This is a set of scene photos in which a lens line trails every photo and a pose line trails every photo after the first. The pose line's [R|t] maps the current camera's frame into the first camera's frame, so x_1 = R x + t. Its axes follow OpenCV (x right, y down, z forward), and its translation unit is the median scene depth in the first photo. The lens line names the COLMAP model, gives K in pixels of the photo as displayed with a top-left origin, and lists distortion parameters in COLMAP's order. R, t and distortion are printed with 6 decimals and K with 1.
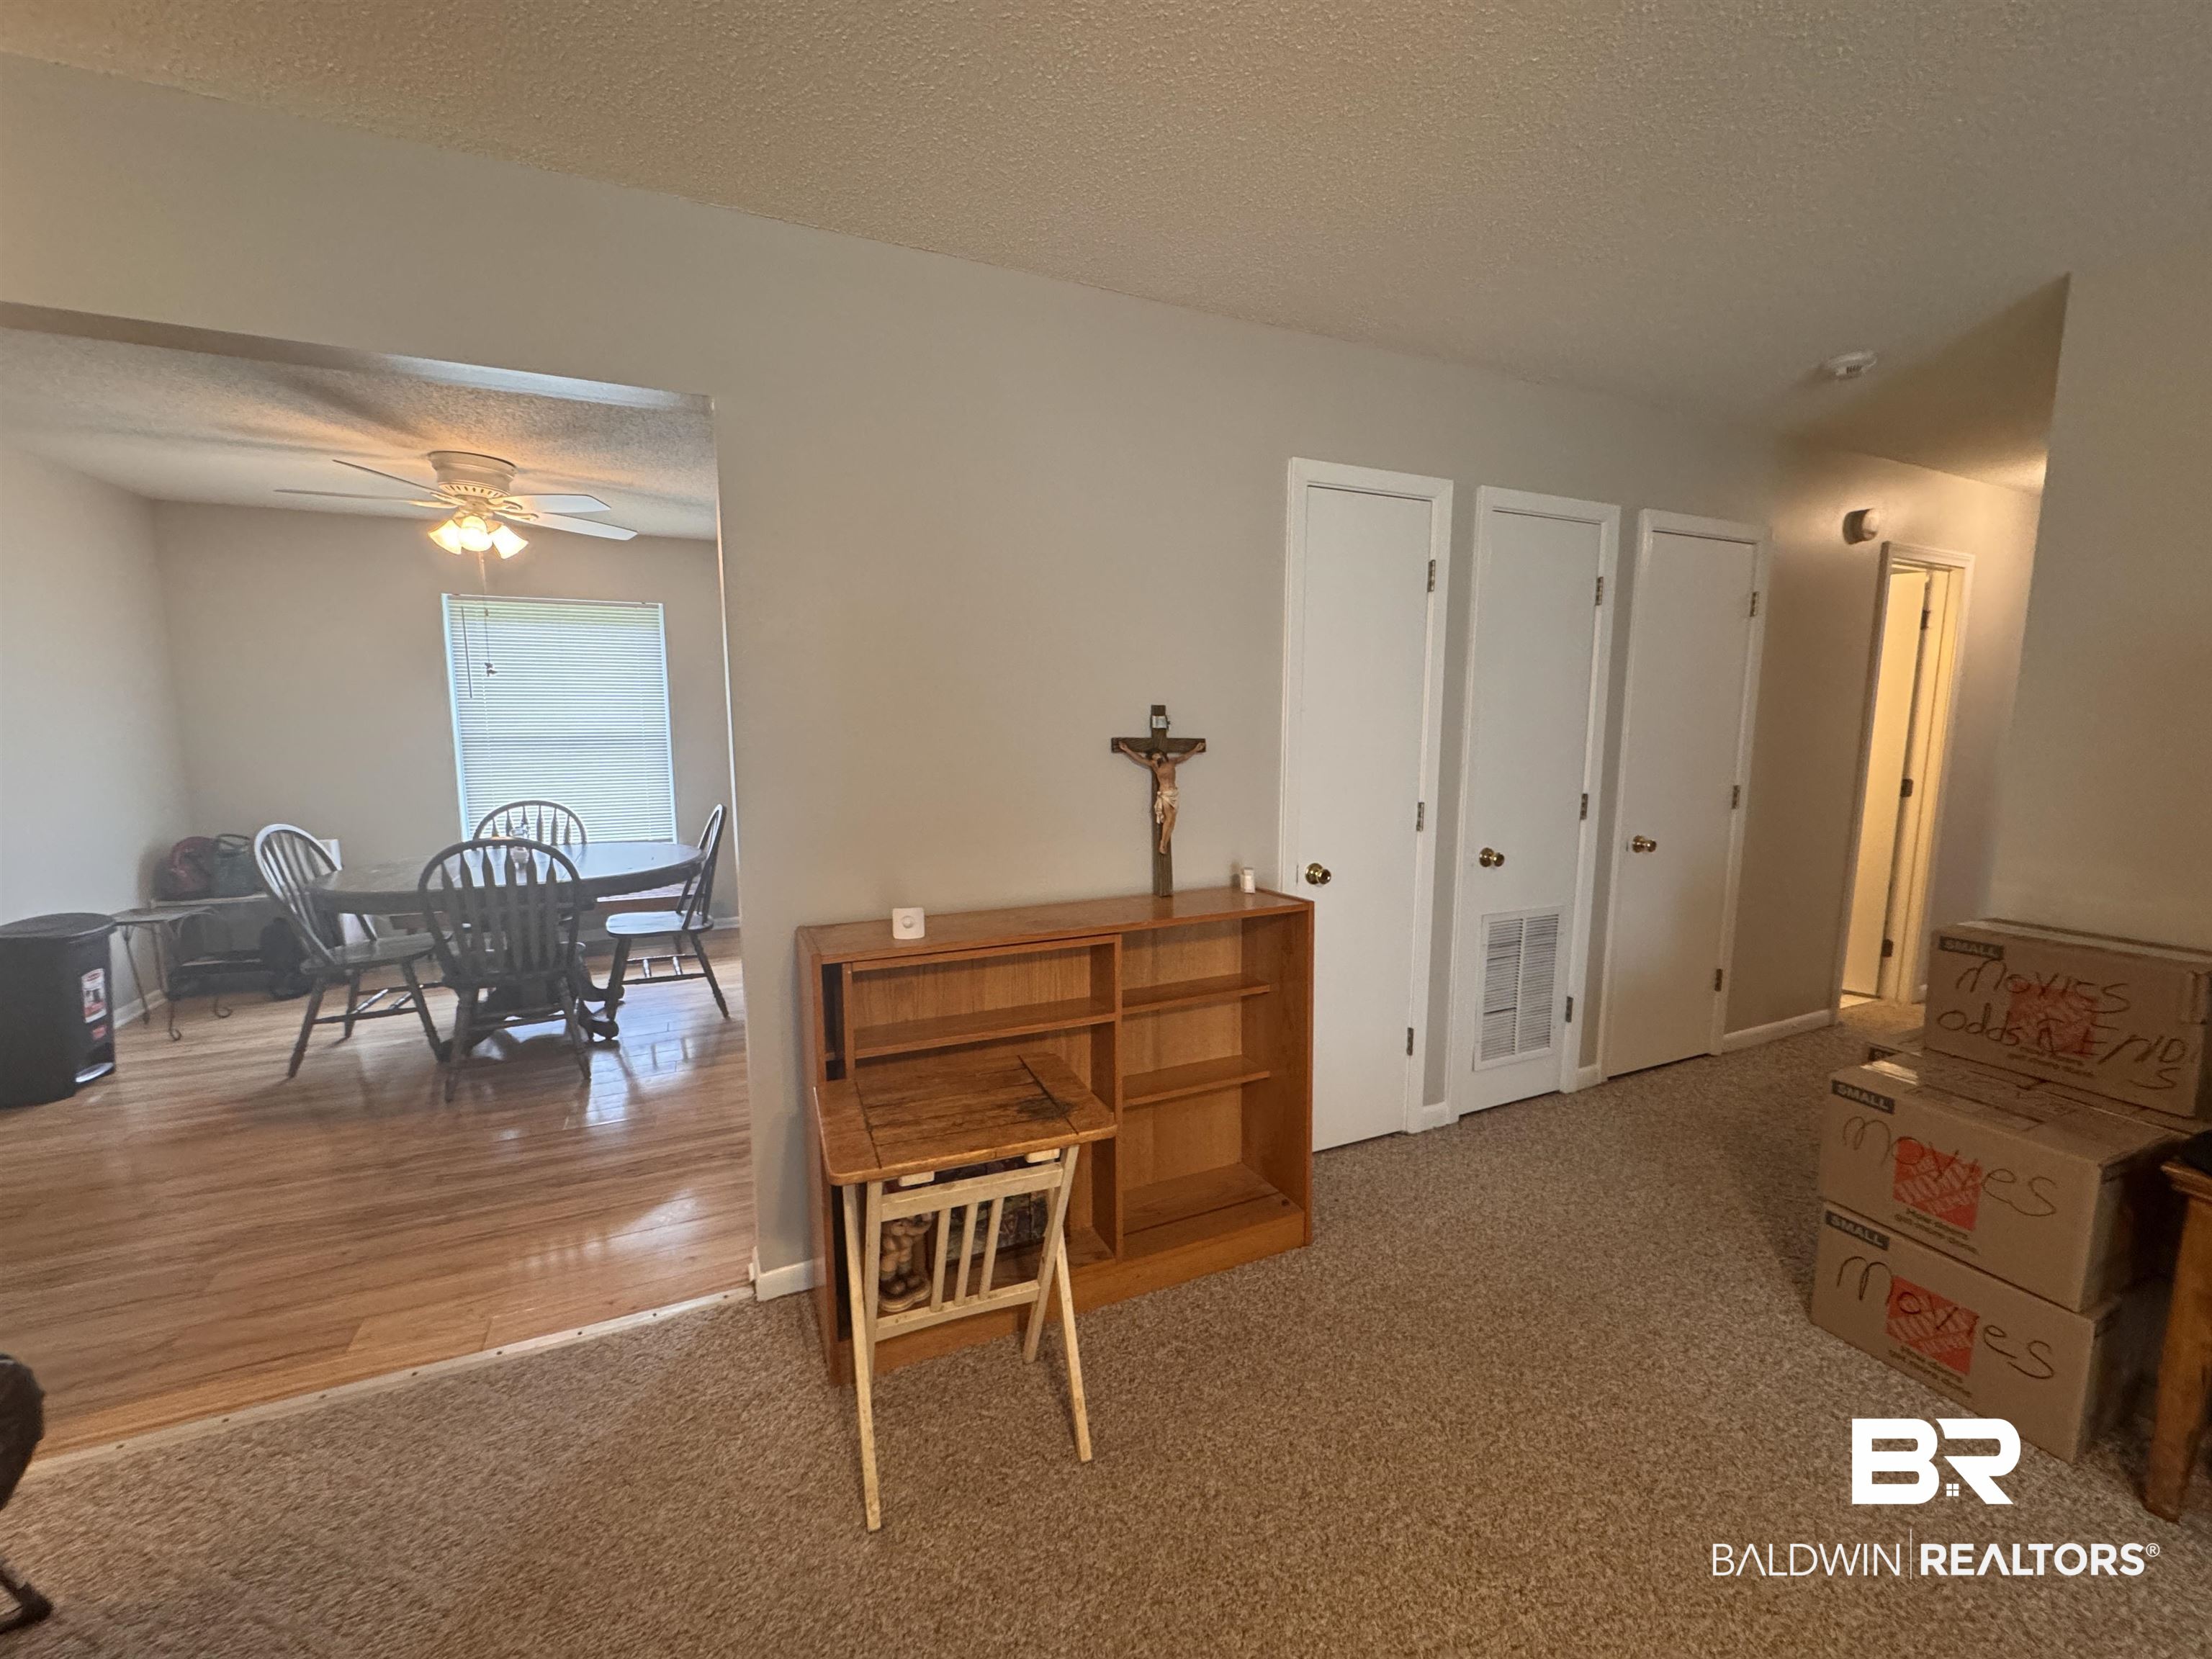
lens RADIAL K [[879.6, 0, 1106.6], [0, 879.6, 828.7], [0, 0, 1]] dist [-0.003568, 0.000298]
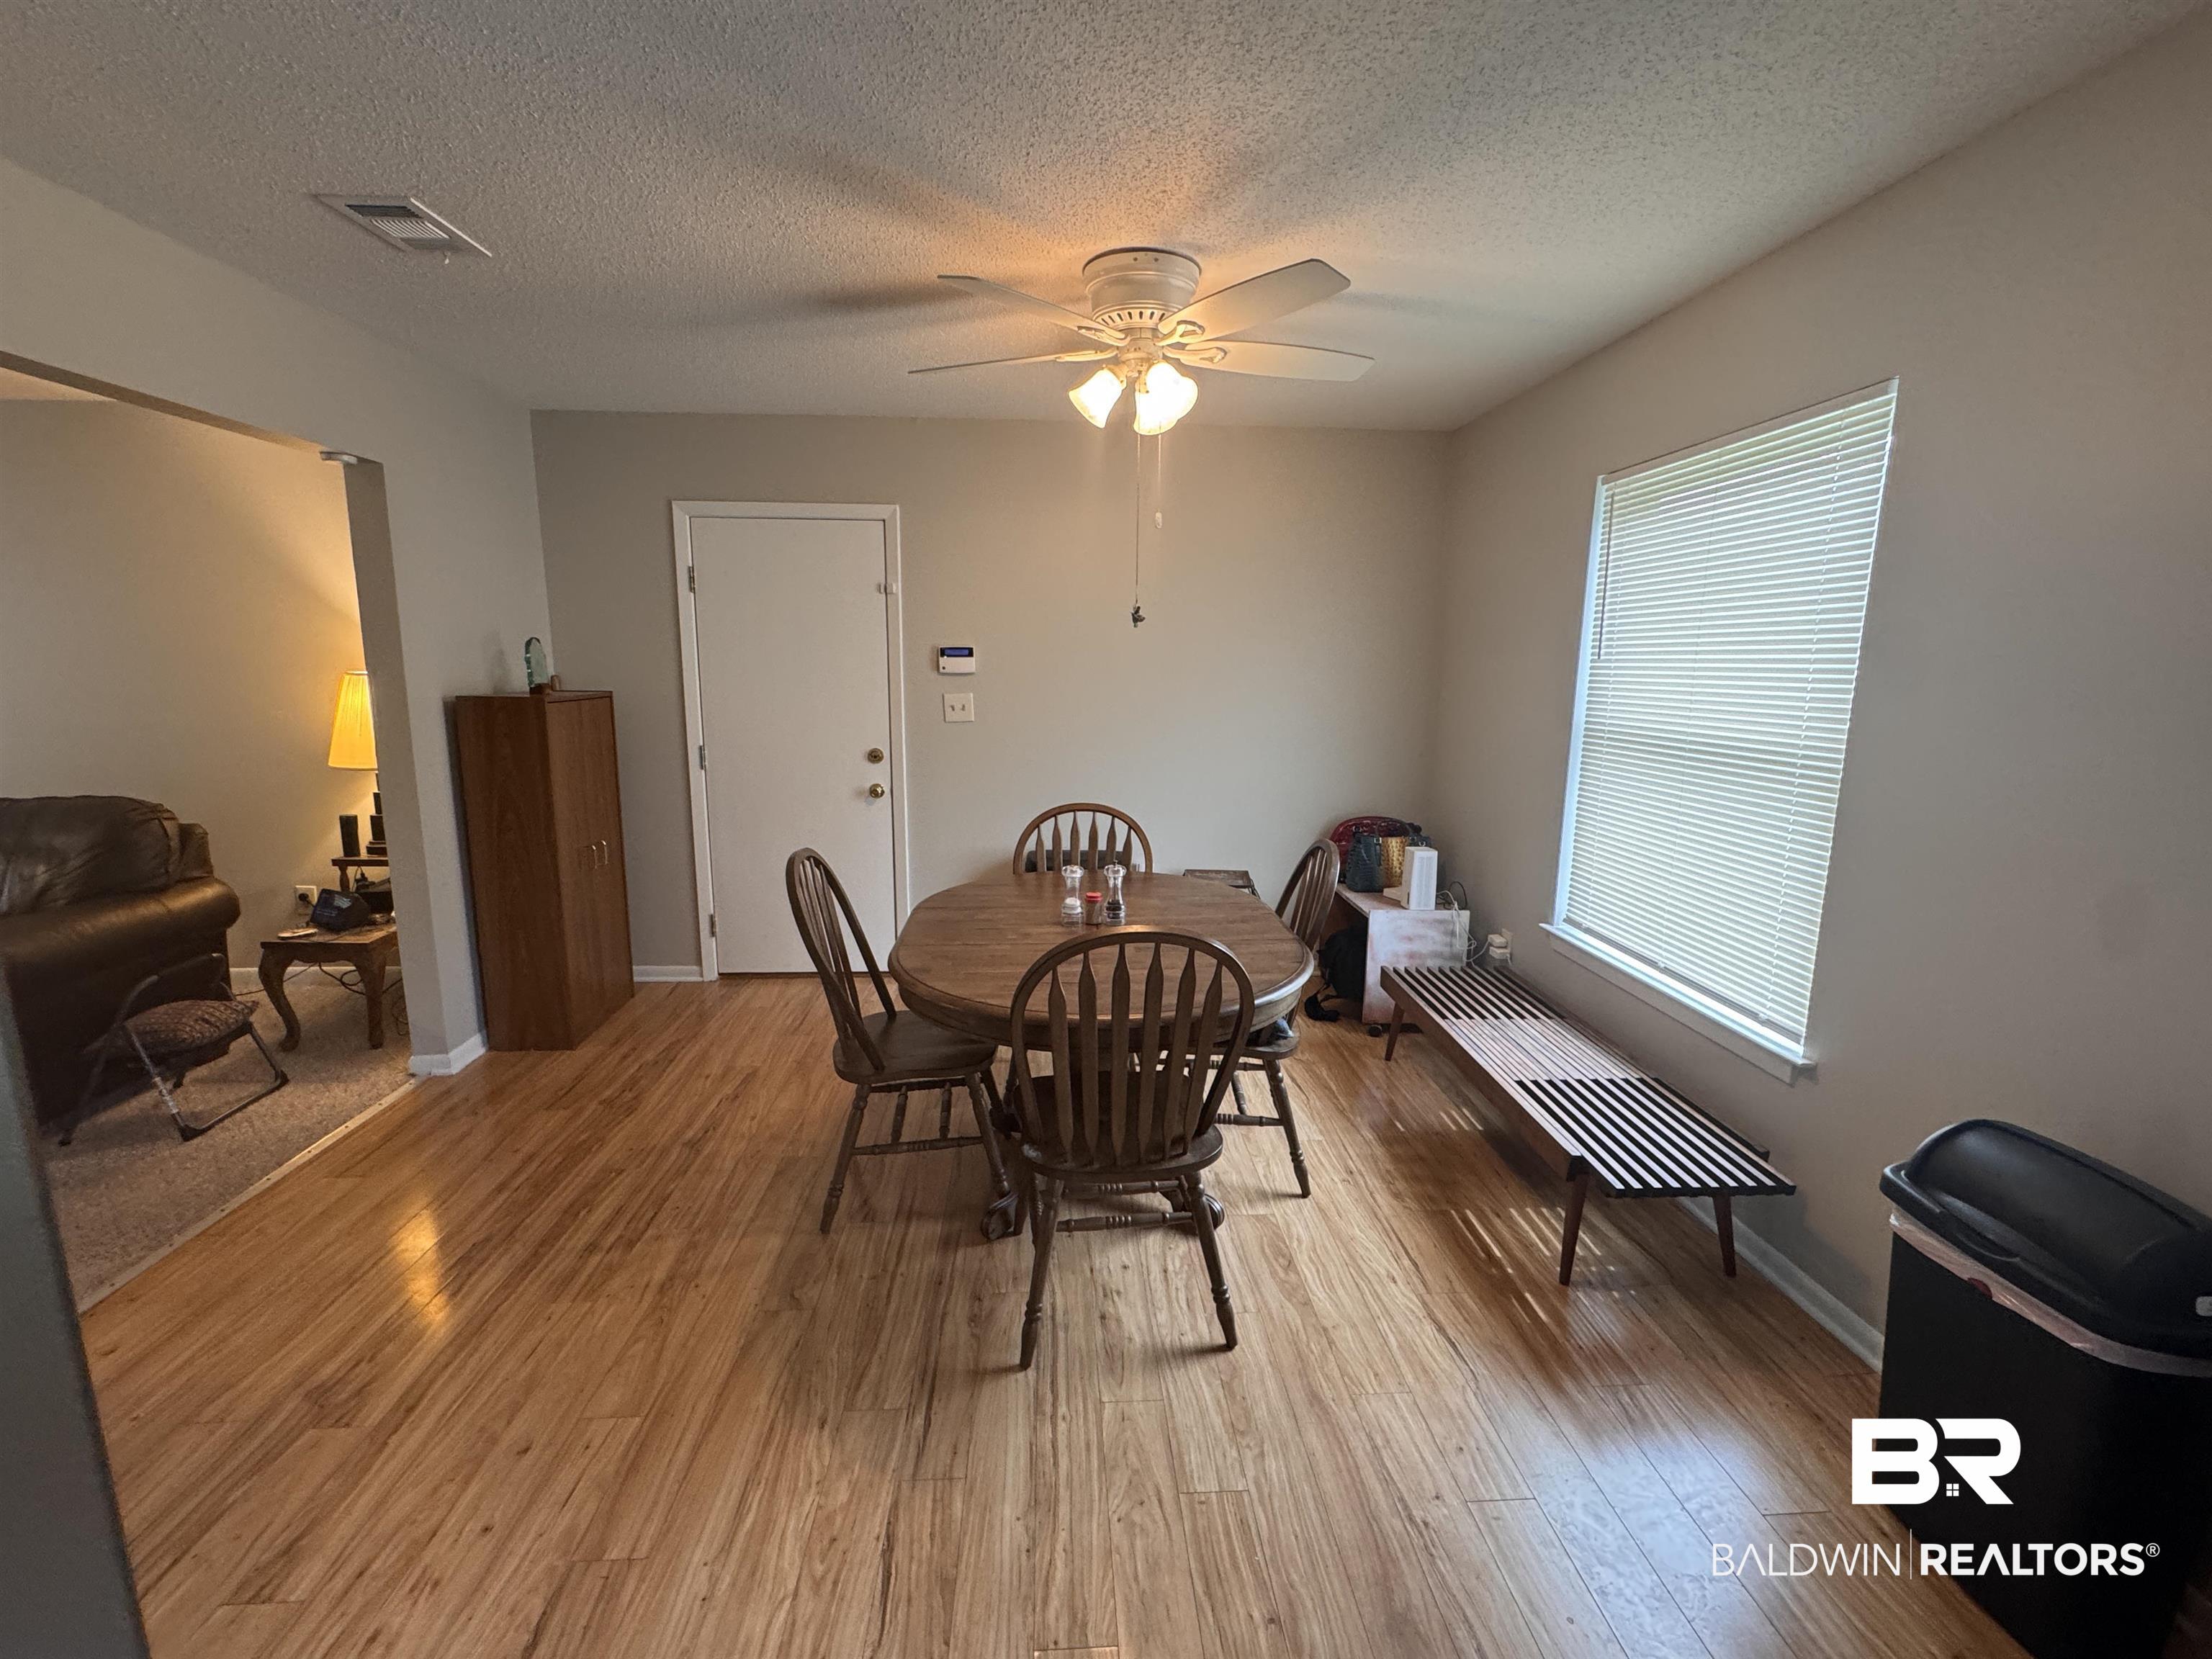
lens RADIAL K [[957.9, 0, 1098.7], [0, 957.9, 825.7], [0, 0, 1]] dist [-0.001586, 0.000891]
pose [[-0.370352, 0.148934, -0.916874, -0.042699], [-0.130191, 0.968997, 0.209989, -0.185245], [0.919723, 0.197138, -0.339480, 1.306831]]
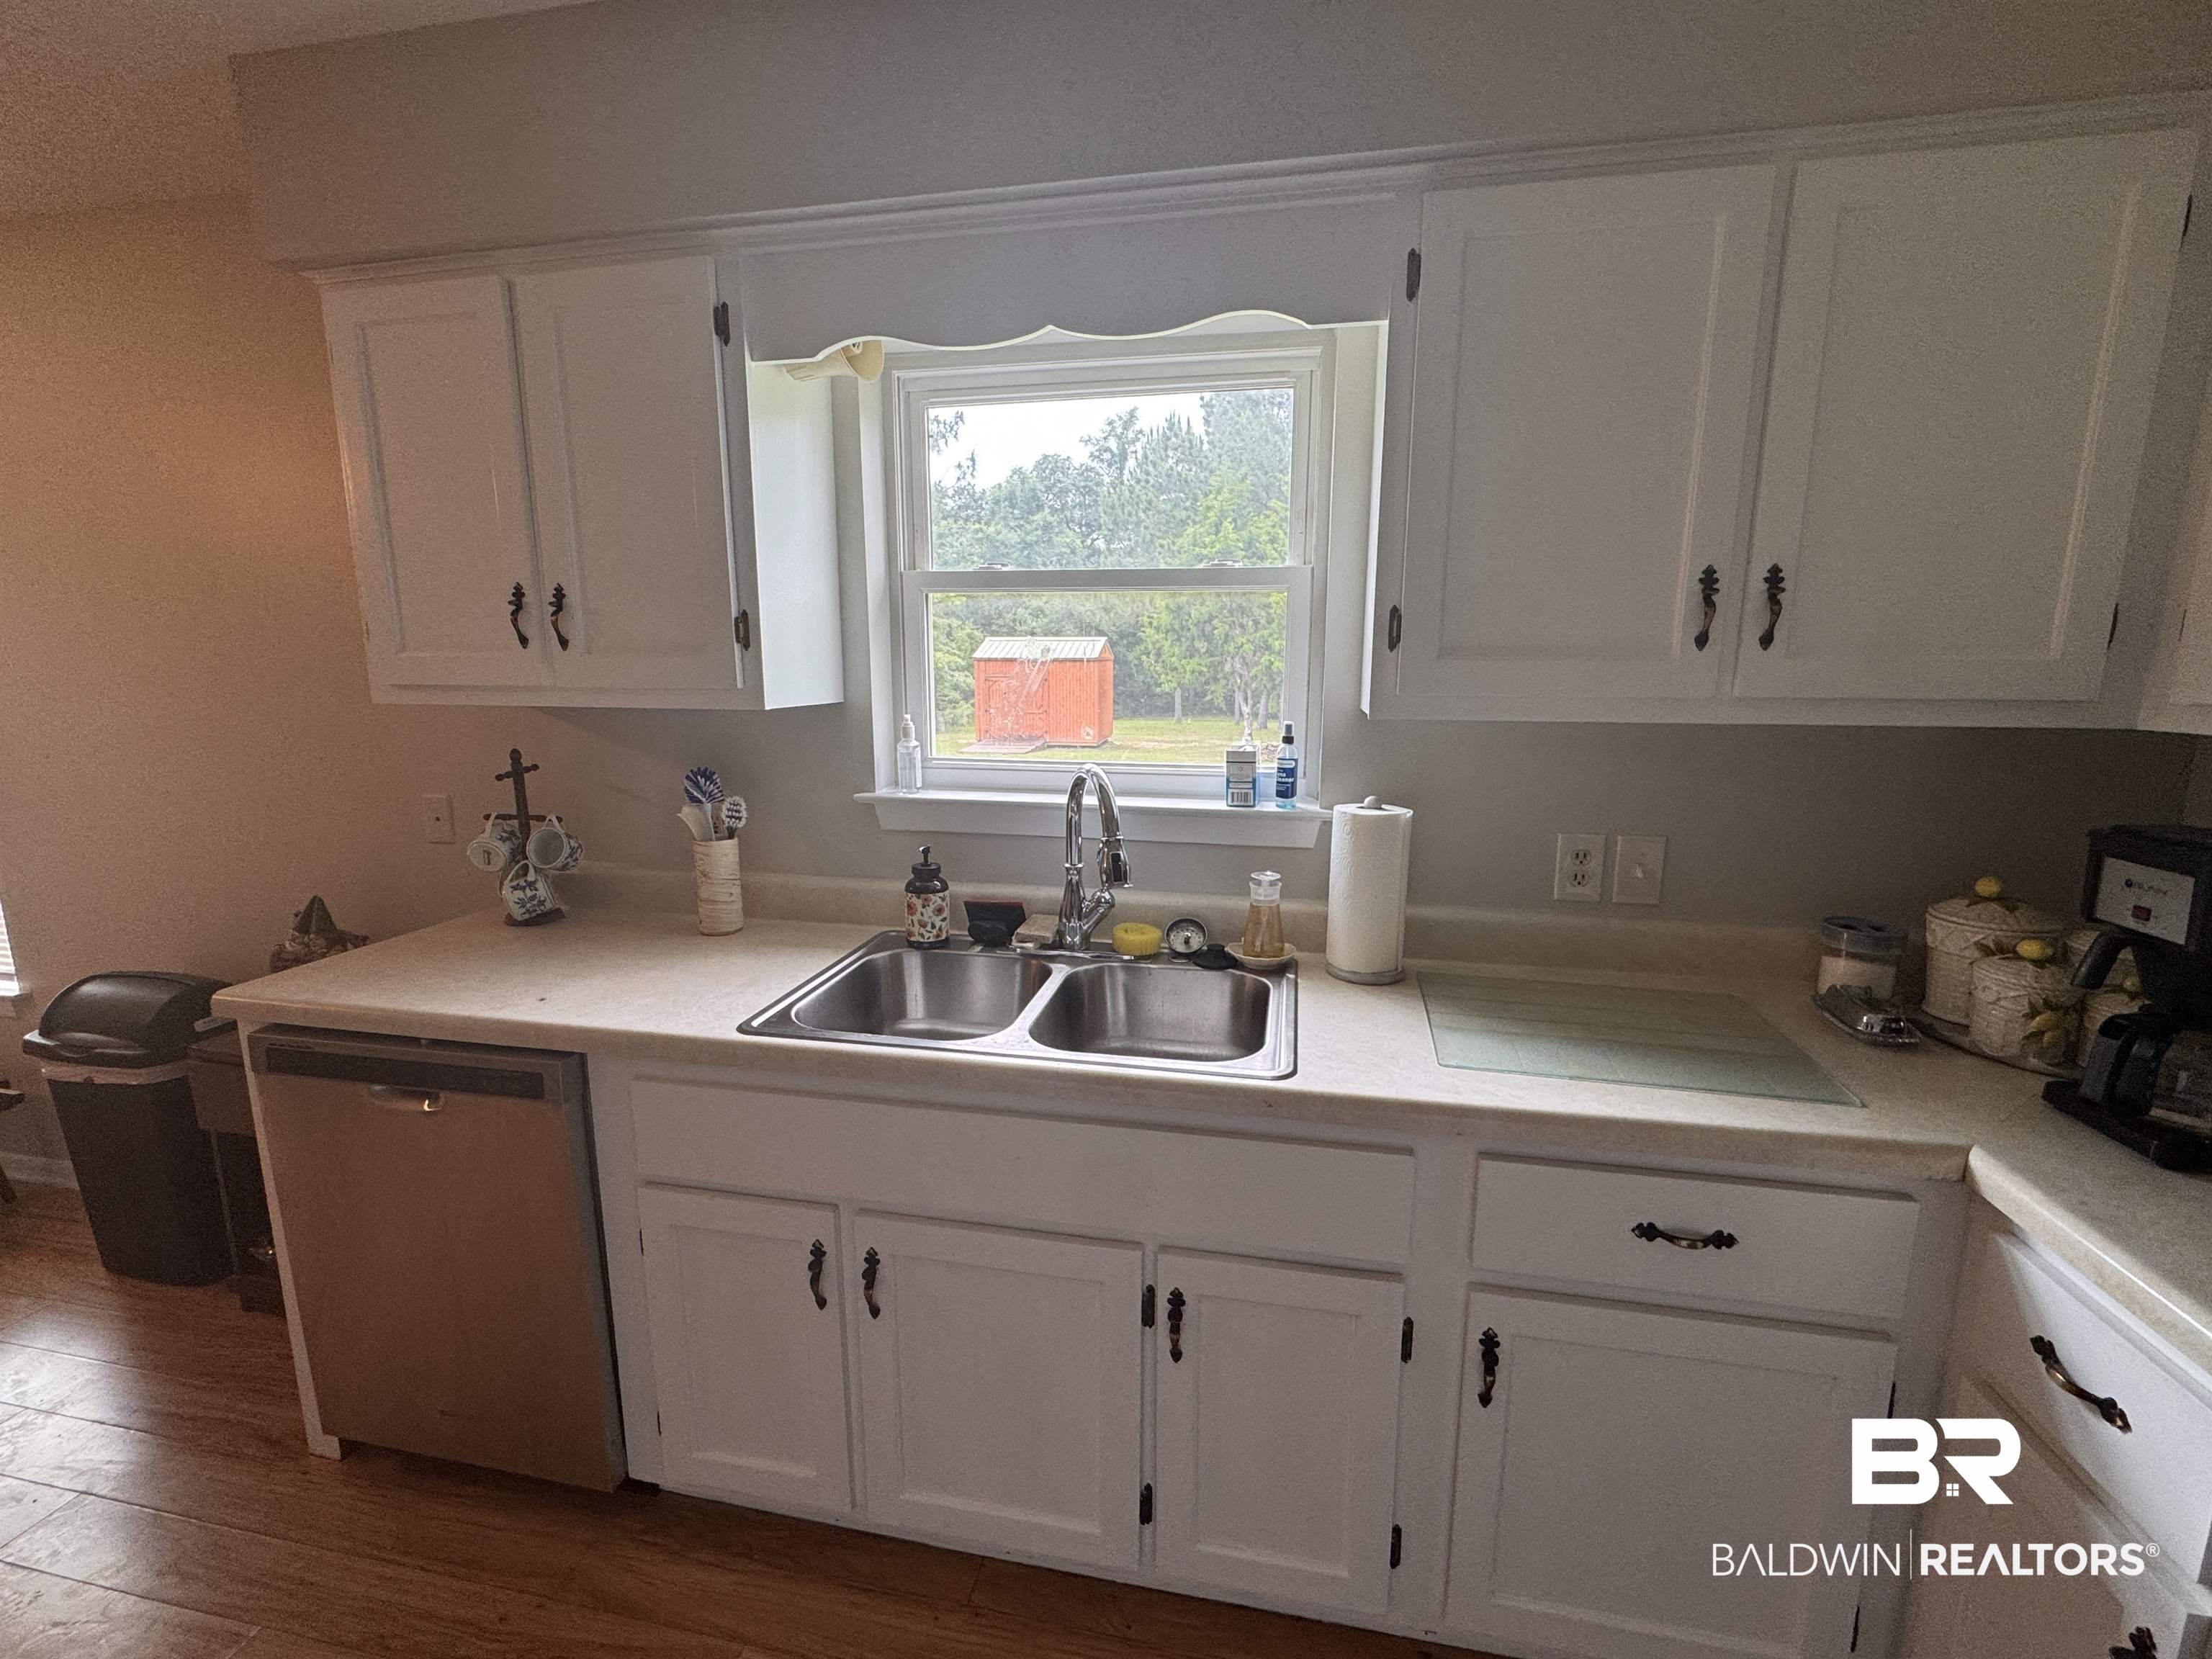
lens RADIAL K [[957.9, 0, 1110.6], [0, 957.9, 828.1], [0, 0, 1]] dist [-0.001586, 0.000891]
pose [[0.808008, 0.101849, -0.580302, 0.299096], [-0.079045, 0.994780, 0.064533, -0.203353], [0.583845, -0.006273, 0.811841, 1.431481]]
